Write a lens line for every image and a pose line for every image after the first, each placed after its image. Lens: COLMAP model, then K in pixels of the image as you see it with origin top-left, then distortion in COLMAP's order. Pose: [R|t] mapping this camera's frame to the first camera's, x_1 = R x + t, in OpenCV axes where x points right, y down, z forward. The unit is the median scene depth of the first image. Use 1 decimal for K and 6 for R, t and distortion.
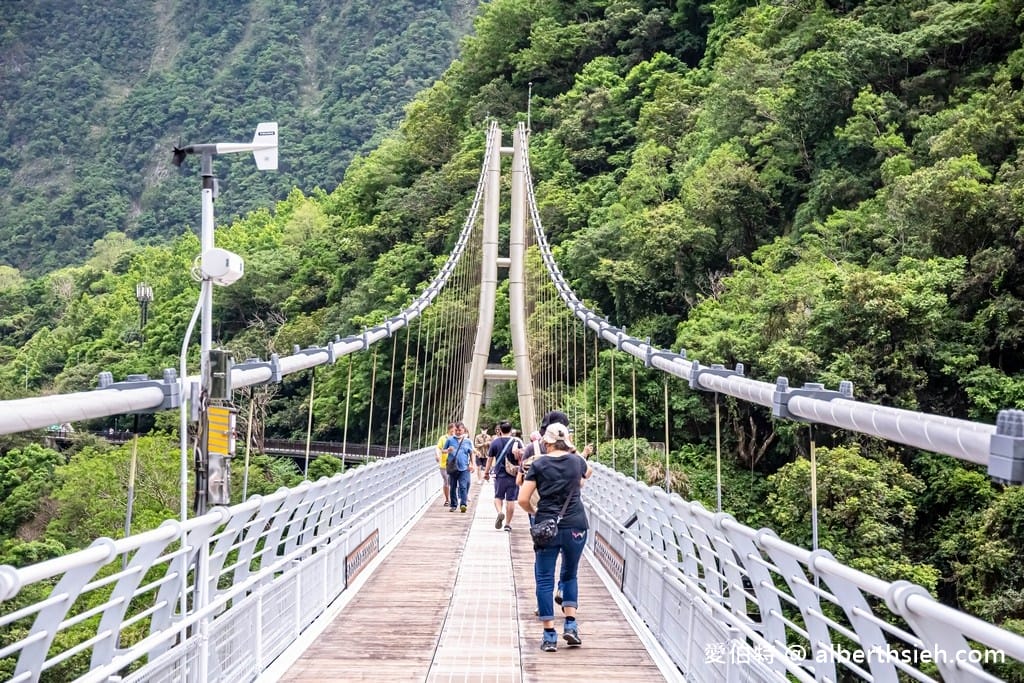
lens RADIAL K [[1724.3, 0, 512.0], [0, 1724.3, 341.5], [0, 0, 1]] dist [0.108064, -0.030507]
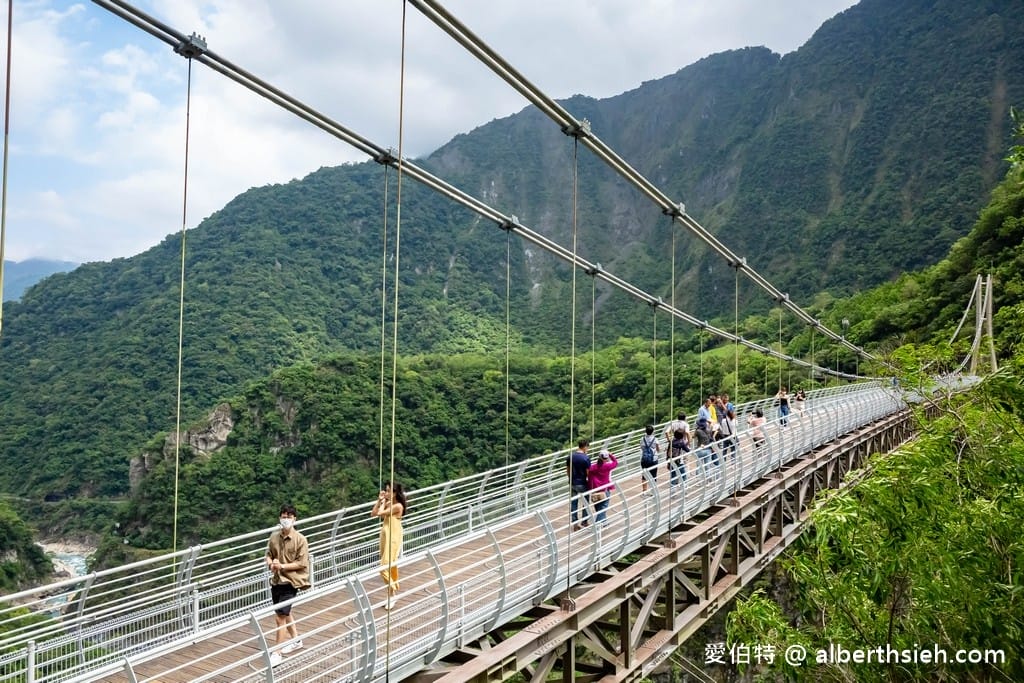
lens RADIAL K [[849.8, 0, 512.0], [0, 849.8, 341.5], [0, 0, 1]] dist [-0.070719, 0.113124]
pose [[0.847733, -0.030678, -0.529536, 0.047976], [0.036758, 0.999324, 0.000950, -0.024921], [0.529149, -0.020270, 0.848287, -0.475262]]
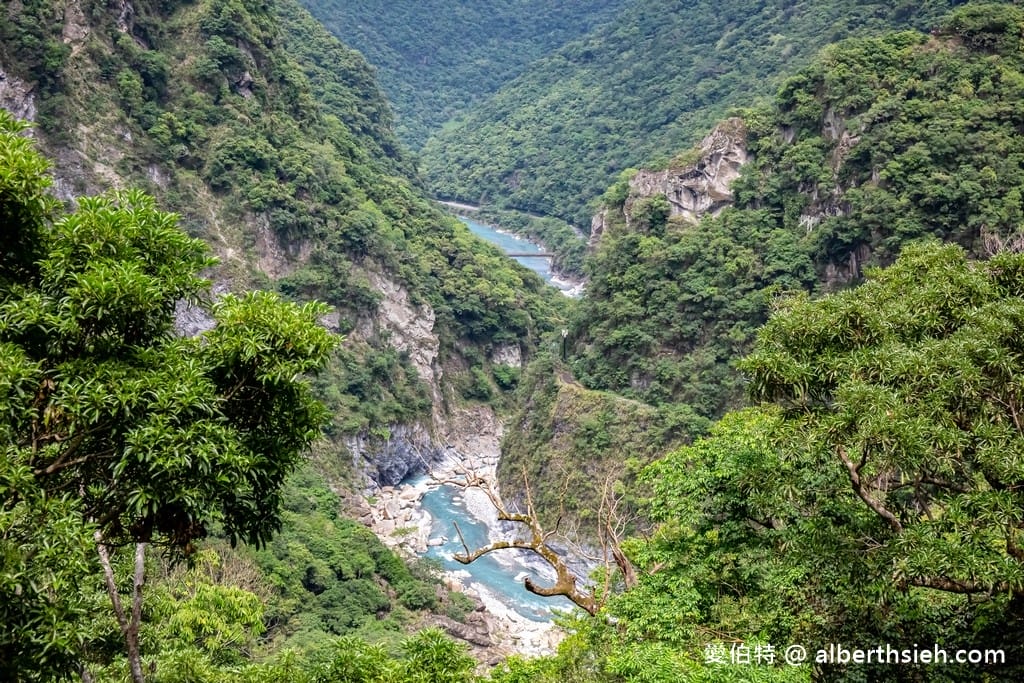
lens RADIAL K [[1422.0, 0, 512.0], [0, 1422.0, 341.5], [0, 0, 1]] dist [0.005224, 0.370327]
pose [[0.143801, 0.179789, -0.973138, 0.005044], [0.054731, 0.980408, 0.189220, 0.036535], [0.988092, -0.080471, 0.131143, 0.531662]]
